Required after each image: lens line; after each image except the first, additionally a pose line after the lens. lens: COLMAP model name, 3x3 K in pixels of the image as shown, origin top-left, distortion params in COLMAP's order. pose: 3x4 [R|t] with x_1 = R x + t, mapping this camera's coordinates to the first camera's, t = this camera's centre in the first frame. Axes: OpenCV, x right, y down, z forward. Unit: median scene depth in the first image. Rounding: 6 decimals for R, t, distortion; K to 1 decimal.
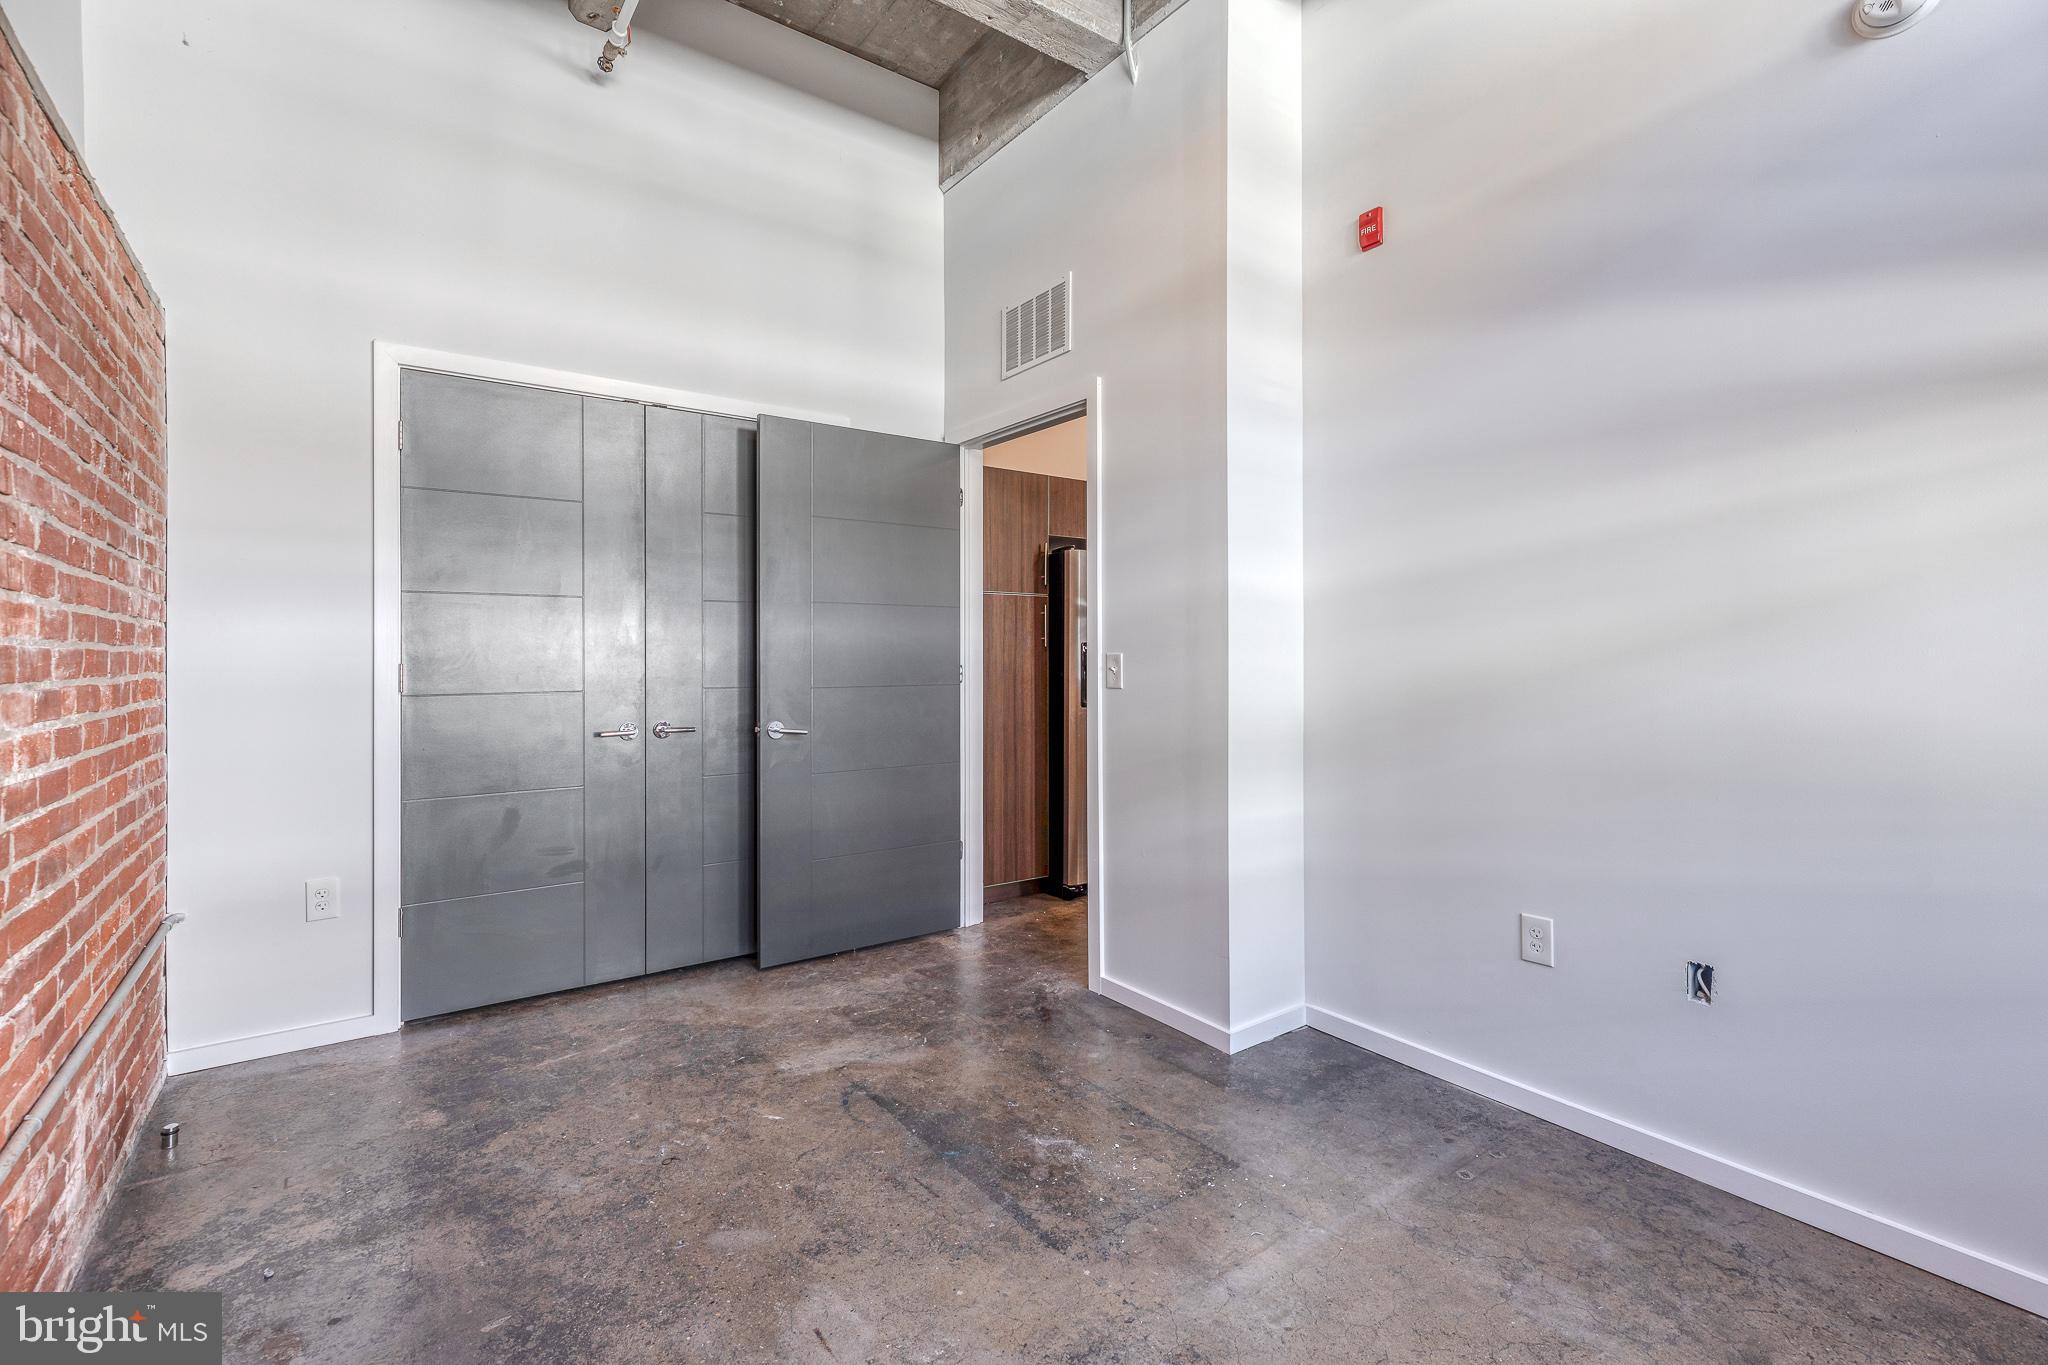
lens RADIAL K [[921.7, 0, 1026.9], [0, 921.7, 658.4], [0, 0, 1]] dist [0.004931, 0.000624]
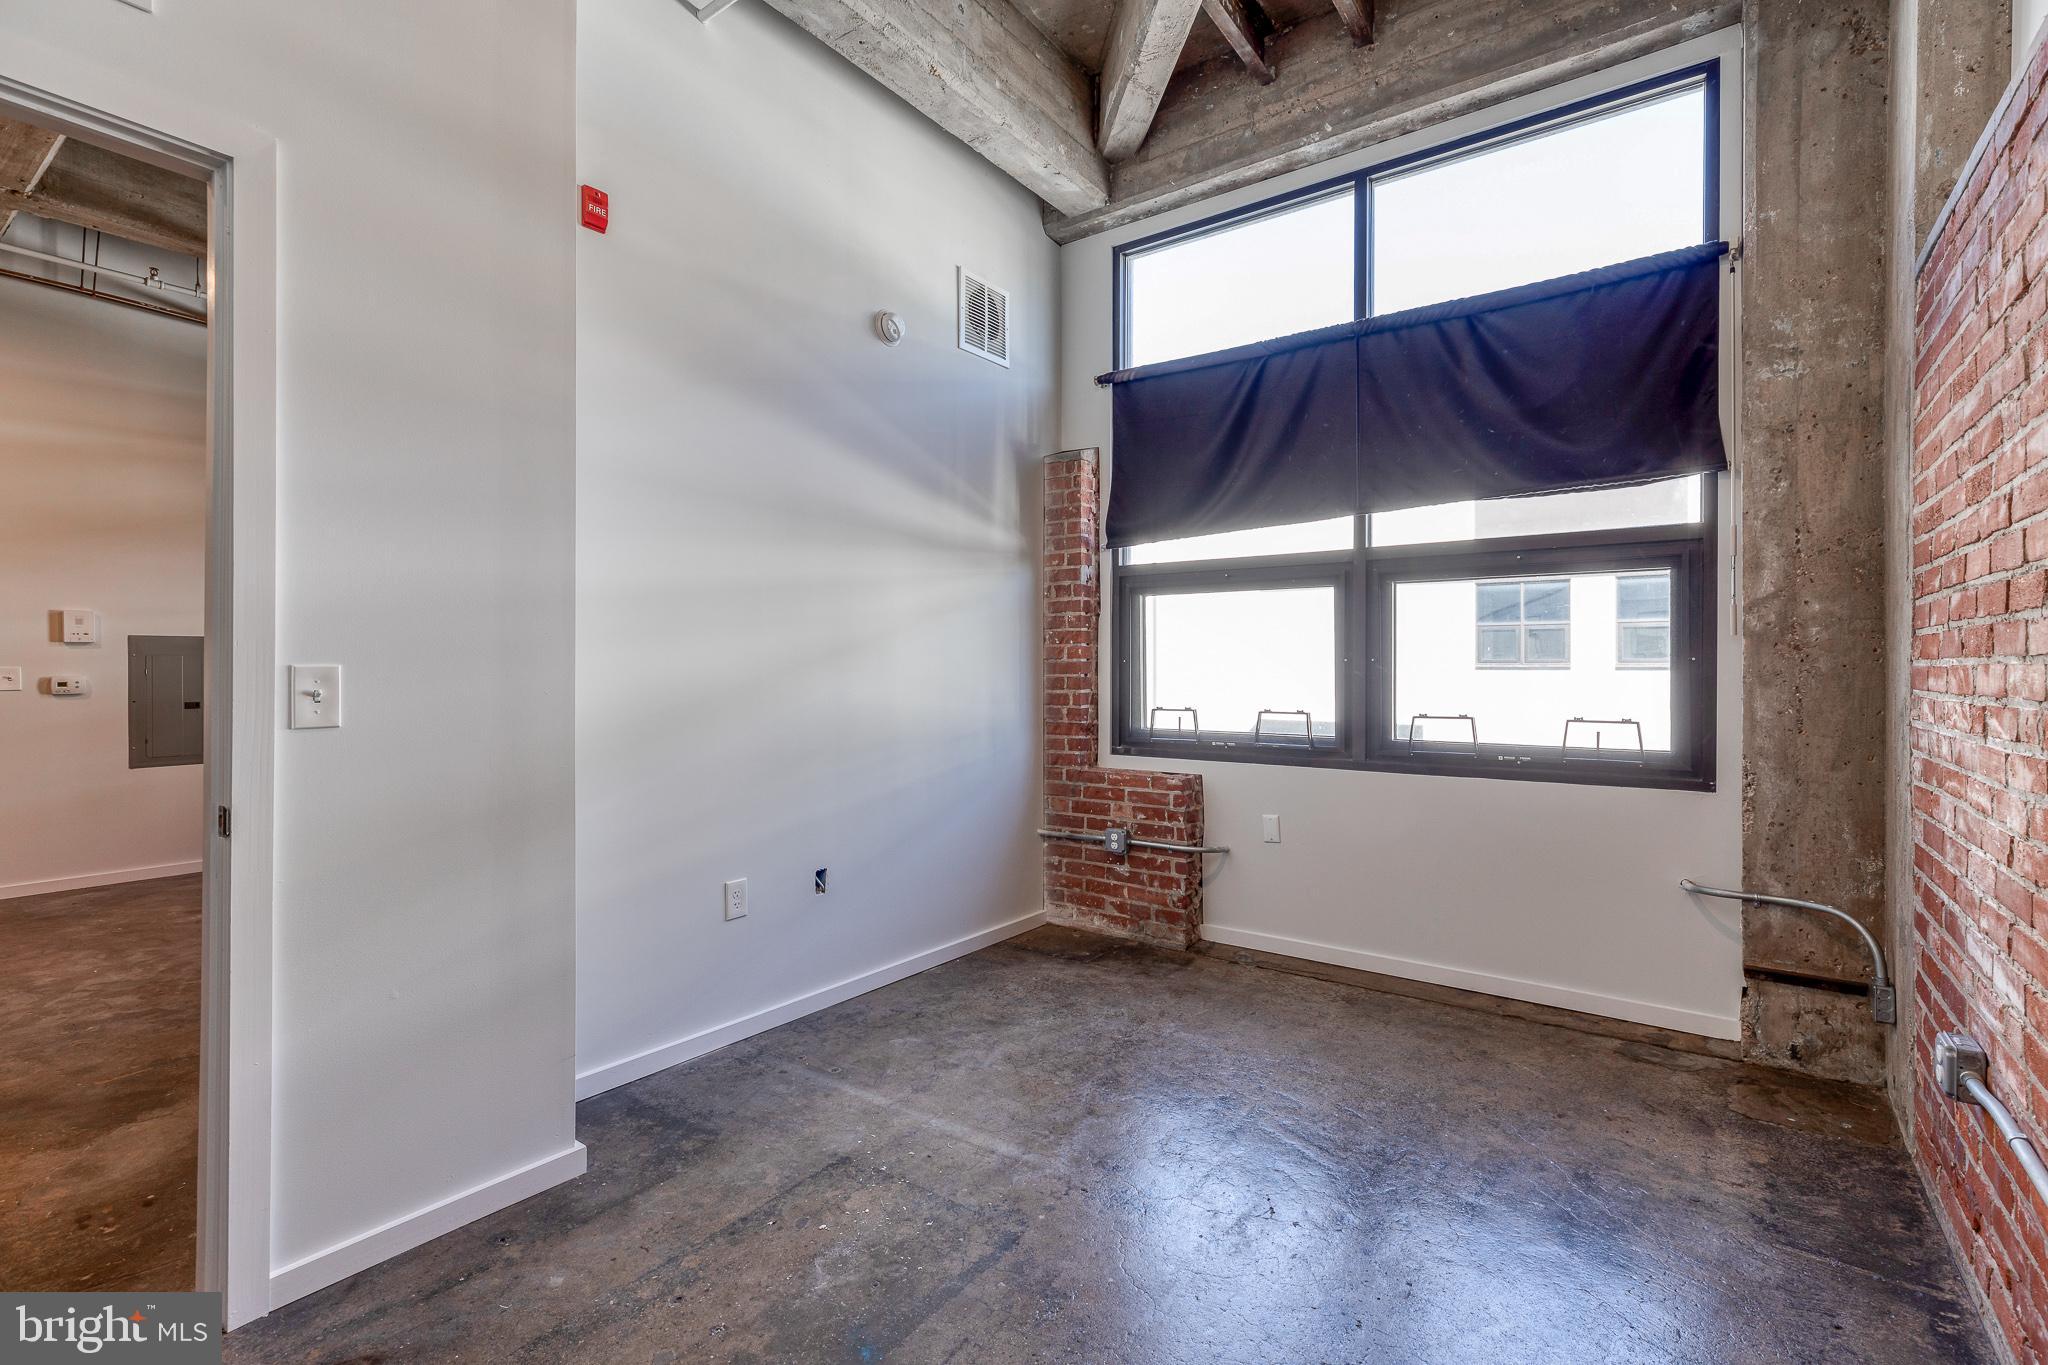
lens RADIAL K [[921.7, 0, 1019.7], [0, 921.7, 667.7], [0, 0, 1]] dist [0.004931, 0.000624]
pose [[-0.309092, 0.008687, 0.950993, -0.832147], [-0.000602, 0.999956, -0.009330, 0.006357], [-0.951032, -0.003456, -0.309073, 1.142923]]
